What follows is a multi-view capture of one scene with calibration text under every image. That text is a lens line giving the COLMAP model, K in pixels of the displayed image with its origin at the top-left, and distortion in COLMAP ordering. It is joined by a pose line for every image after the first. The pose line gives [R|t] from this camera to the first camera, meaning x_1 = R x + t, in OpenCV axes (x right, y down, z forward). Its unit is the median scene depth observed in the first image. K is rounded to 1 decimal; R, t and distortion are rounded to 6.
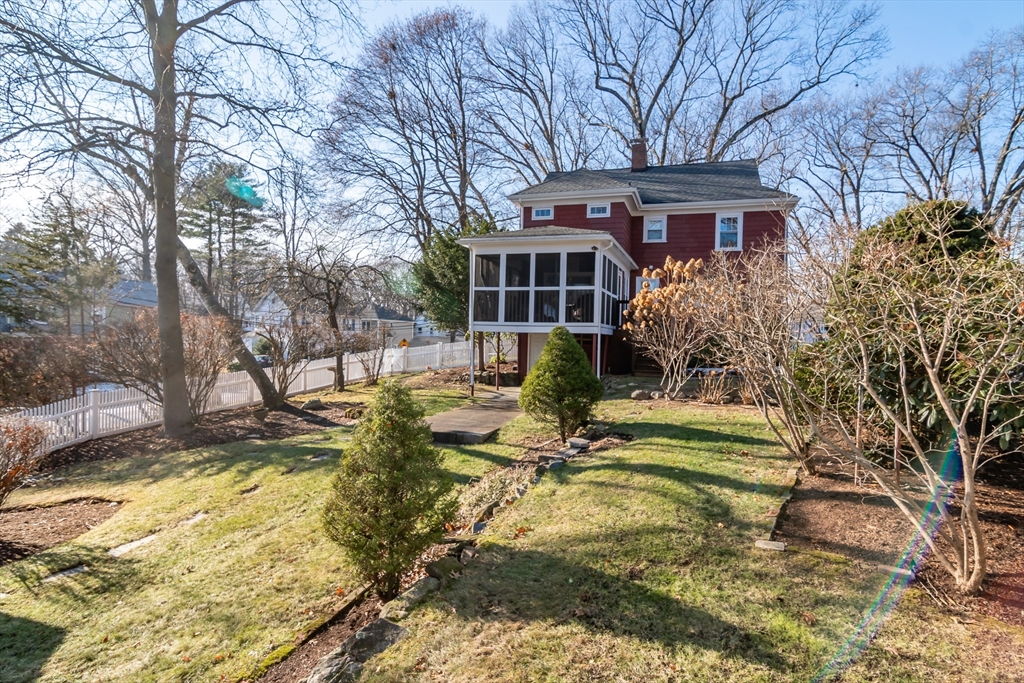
lens RADIAL K [[569.7, 0, 512.0], [0, 569.7, 341.5], [0, 0, 1]] dist [-0.000390, 0.000979]
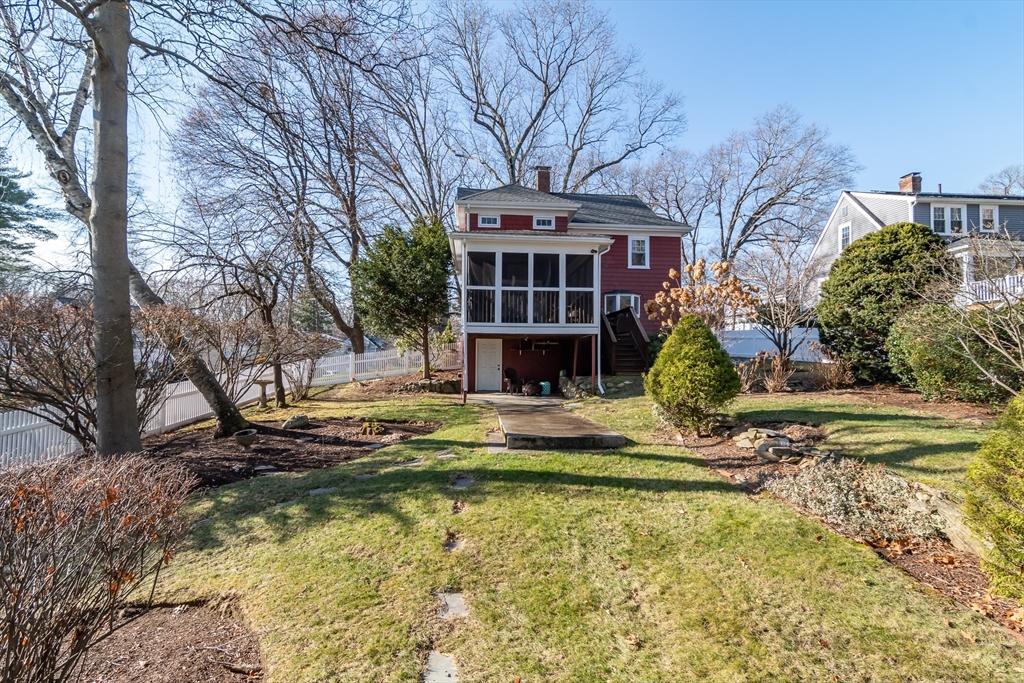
lens RADIAL K [[495.7, 0, 512.0], [0, 495.7, 341.5], [0, 0, 1]] dist [0.004910, 0.000278]
pose [[0.916551, -0.002008, 0.399912, -0.256377], [0.018199, 0.999161, -0.036692, 0.021501], [-0.399503, 0.040908, 0.915819, 0.180344]]
